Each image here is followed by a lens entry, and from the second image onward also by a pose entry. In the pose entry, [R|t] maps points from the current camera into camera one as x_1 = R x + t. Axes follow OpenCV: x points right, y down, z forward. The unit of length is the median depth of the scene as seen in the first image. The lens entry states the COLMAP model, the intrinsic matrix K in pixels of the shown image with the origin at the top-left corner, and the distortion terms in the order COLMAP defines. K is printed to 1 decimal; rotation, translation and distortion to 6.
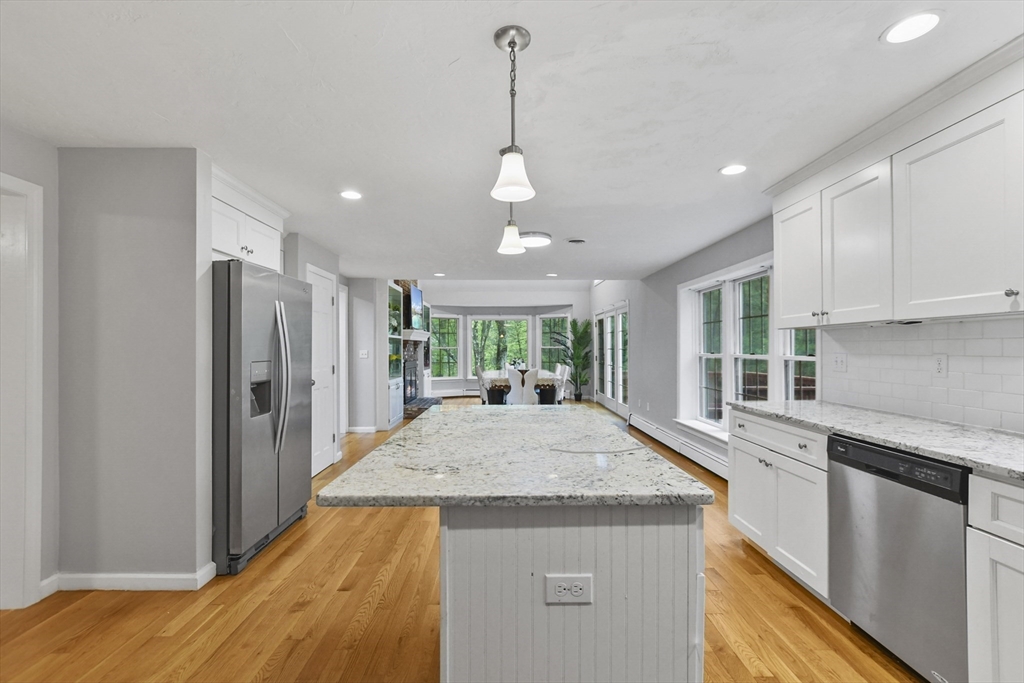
lens RADIAL K [[449.8, 0, 514.4], [0, 449.8, 345.3], [0, 0, 1]] dist [-0.014249, 0.002441]
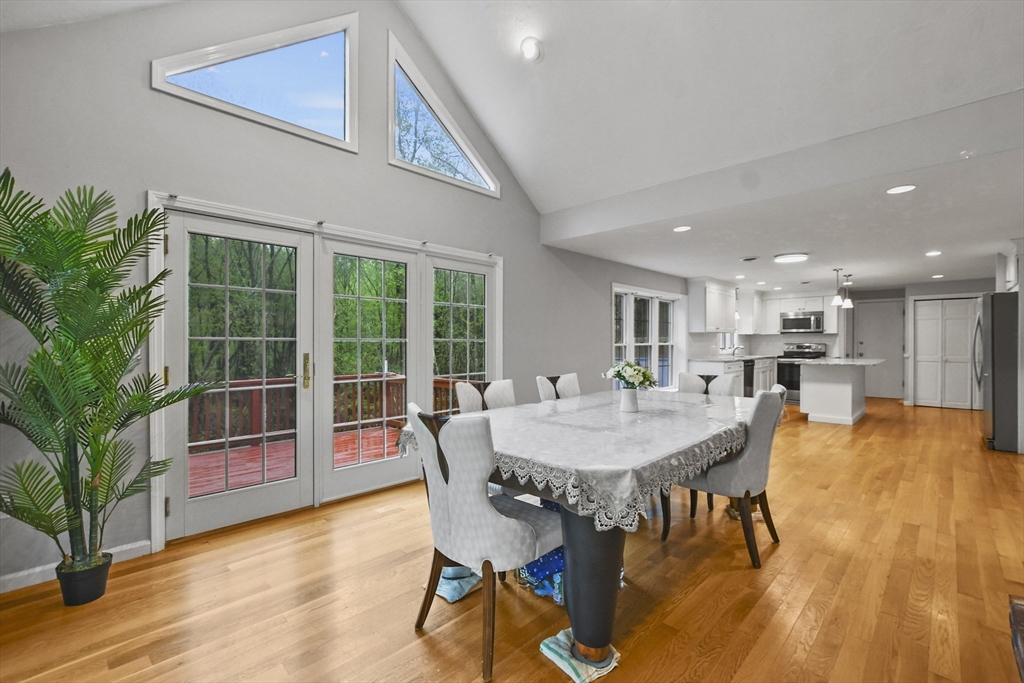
lens RADIAL K [[449.8, 0, 506.9], [0, 449.8, 346.2], [0, 0, 1]] dist [-0.014249, 0.002441]
pose [[-0.690944, -0.003103, 0.722902, -0.584555], [-0.000502, 0.999993, 0.003812, 0.044498], [-0.722908, 0.002271, -0.690940, 4.309982]]
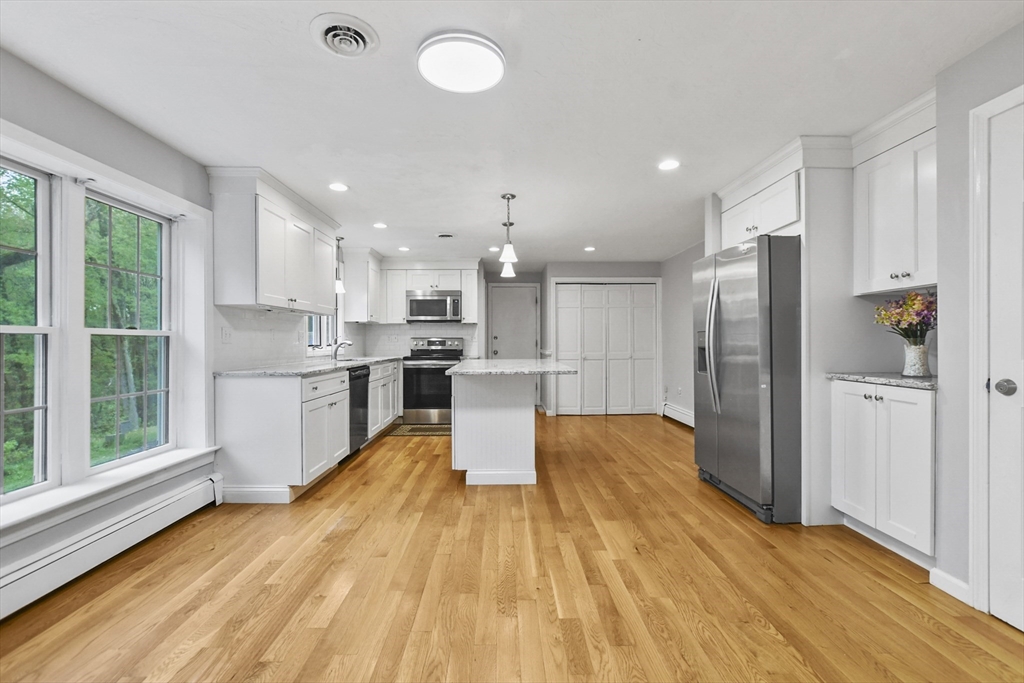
lens RADIAL K [[449.8, 0, 509.9], [0, 449.8, 343.3], [0, 0, 1]] dist [-0.014249, 0.002441]
pose [[-0.999963, 0.004756, 0.007141, -0.017543], [0.004746, 0.999988, -0.001328, 0.072918], [-0.007147, -0.001294, -0.999974, 2.447478]]
